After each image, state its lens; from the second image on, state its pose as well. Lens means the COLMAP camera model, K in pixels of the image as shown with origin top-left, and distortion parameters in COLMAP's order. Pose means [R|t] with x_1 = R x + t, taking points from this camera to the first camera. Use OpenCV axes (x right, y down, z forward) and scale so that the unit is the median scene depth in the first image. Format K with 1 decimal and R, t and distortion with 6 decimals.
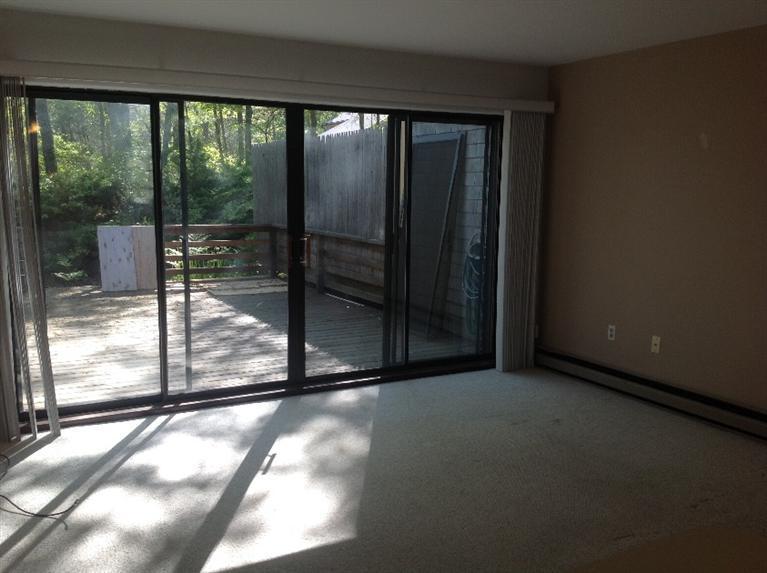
lens RADIAL K [[717.4, 0, 387.3], [0, 717.4, 289.7], [0, 0, 1]] dist [0.185983, -0.427677]
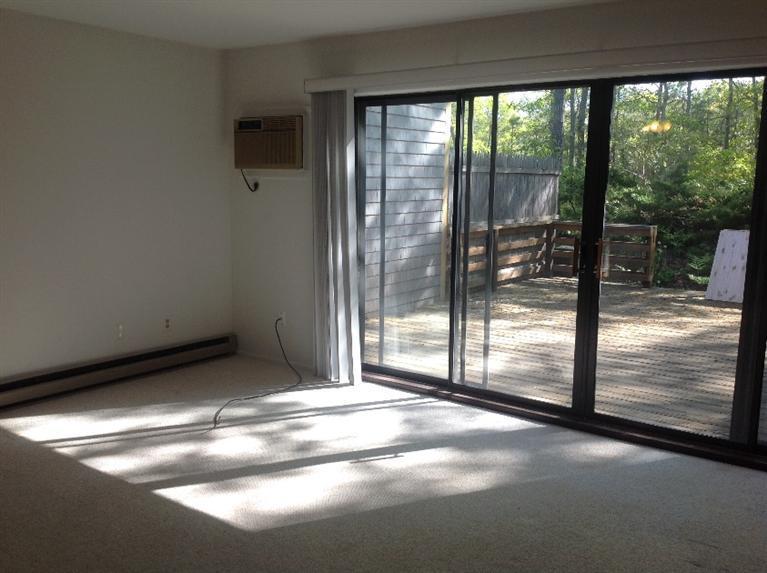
lens RADIAL K [[717.4, 0, 387.3], [0, 717.4, 289.7], [0, 0, 1]] dist [0.185983, -0.427677]
pose [[0.426578, 0.132600, -0.894678, 0.565969], [-0.140806, 0.986870, 0.079128, -0.054174], [0.893423, 0.092222, 0.439648, 0.464465]]
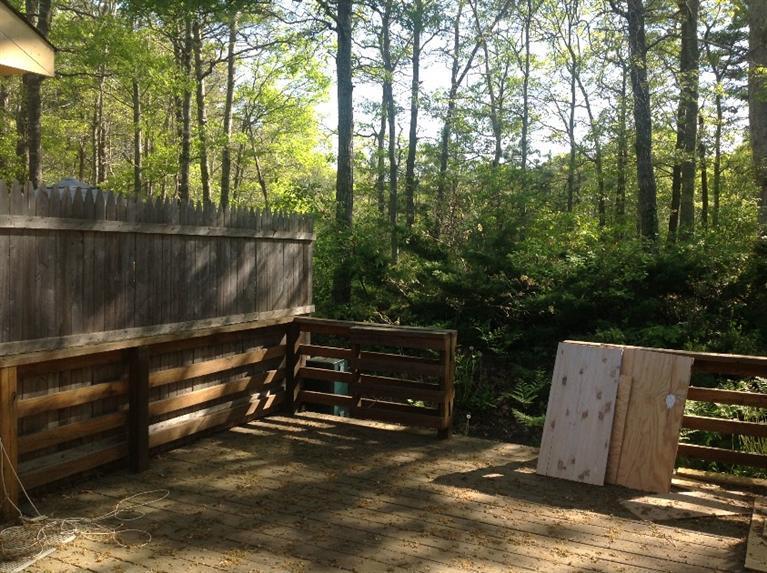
lens RADIAL K [[717.4, 0, 387.3], [0, 717.4, 289.7], [0, 0, 1]] dist [0.185983, -0.427677]
pose [[0.582001, 0.052928, -0.811464, -0.108467], [-0.135272, 0.990278, -0.032429, -0.191922], [0.801858, 0.128642, 0.583502, 1.269703]]
